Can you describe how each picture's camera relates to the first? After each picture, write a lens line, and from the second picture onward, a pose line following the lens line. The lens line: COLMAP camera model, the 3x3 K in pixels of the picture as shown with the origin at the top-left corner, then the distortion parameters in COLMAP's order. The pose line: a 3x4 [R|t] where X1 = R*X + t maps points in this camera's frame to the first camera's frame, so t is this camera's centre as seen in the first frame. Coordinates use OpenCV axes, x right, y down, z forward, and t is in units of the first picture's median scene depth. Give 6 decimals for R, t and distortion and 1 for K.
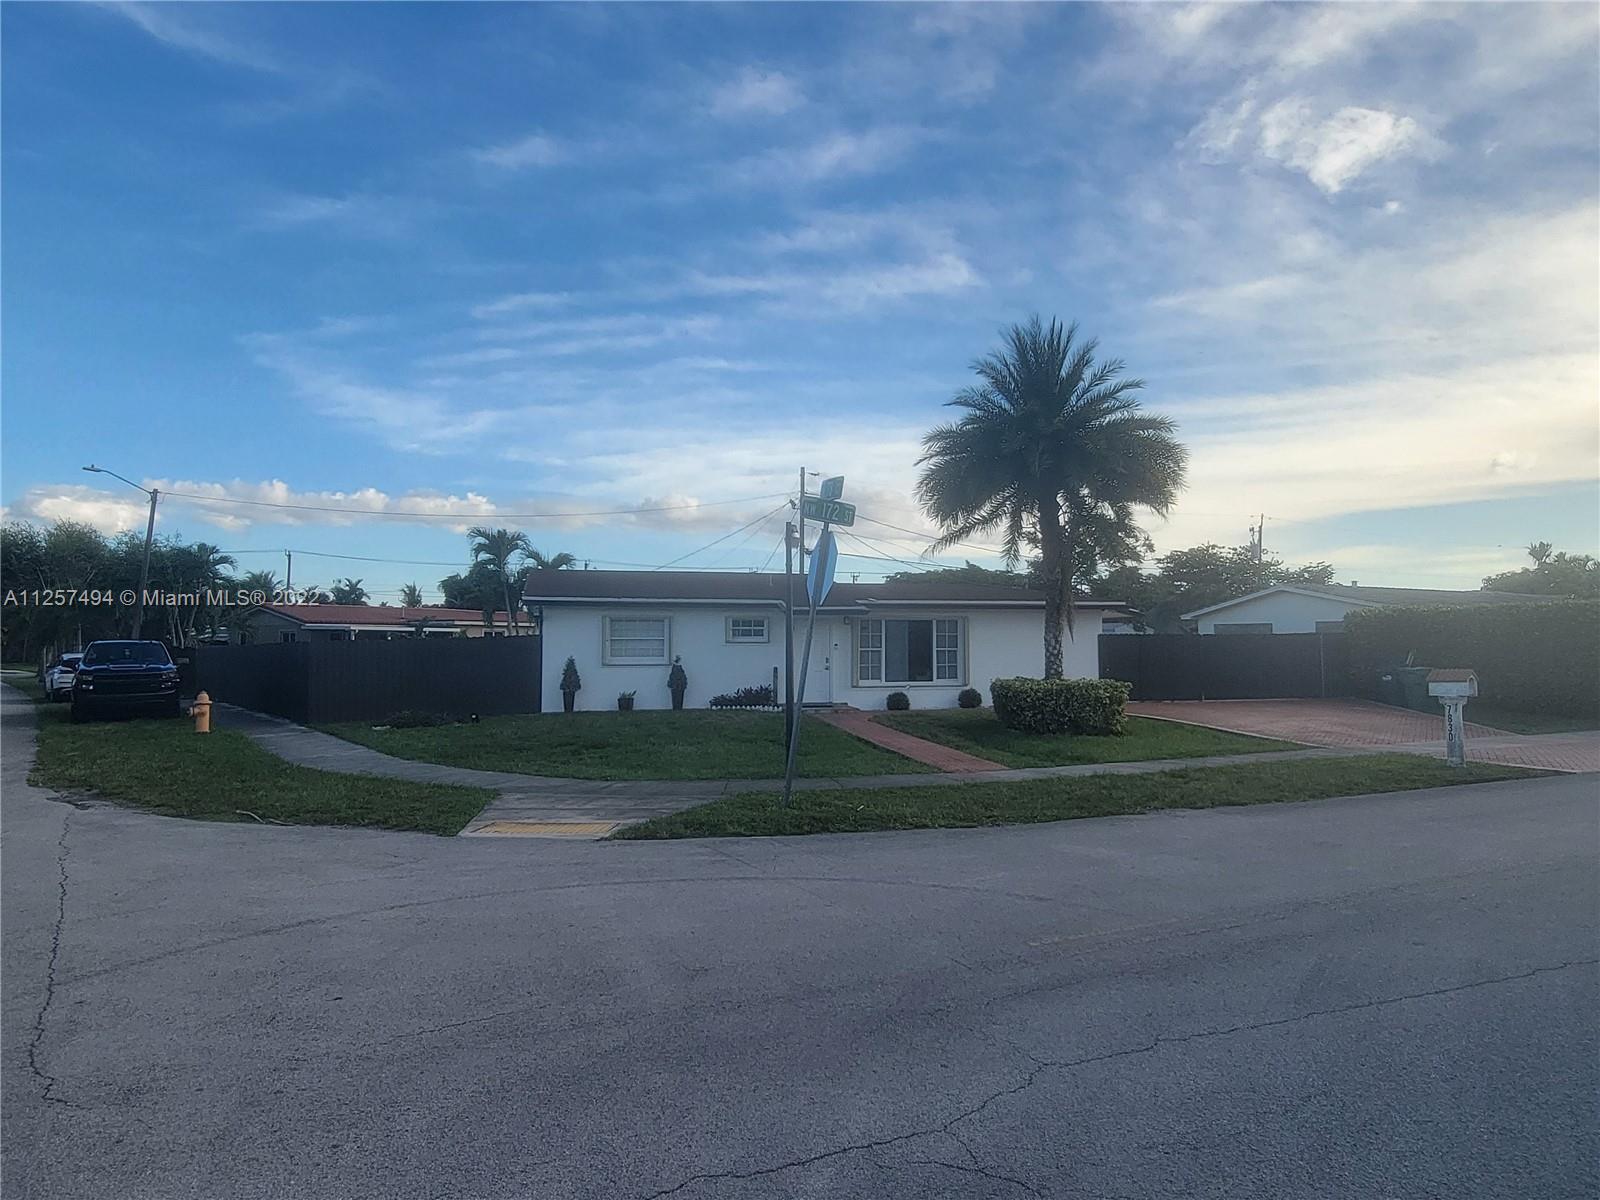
lens RADIAL K [[641.9, 0, 807.4], [0, 641.9, 601.7], [0, 0, 1]] dist [0.005726, 0.000854]
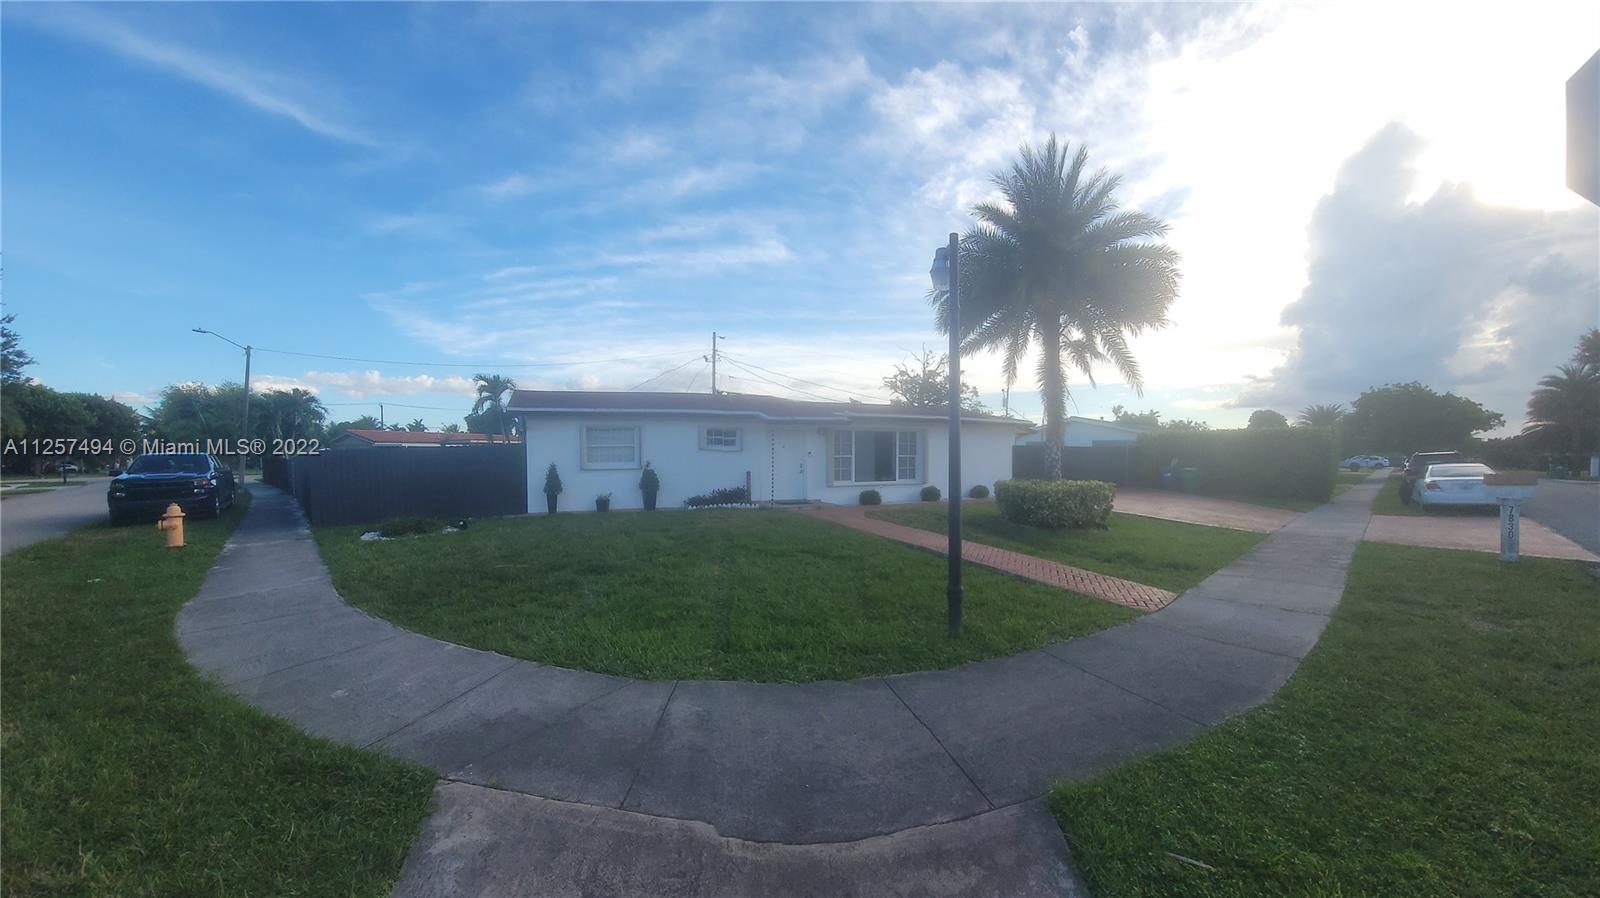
lens RADIAL K [[622.2, 0, 797.0], [0, 622.2, 445.8], [0, 0, 1]] dist [-0.015078, -0.000222]
pose [[0.999676, -0.012068, 0.022392, 0.318610], [0.010639, 0.997964, 0.062883, -0.062856], [-0.023105, -0.062625, 0.997770, -0.791083]]
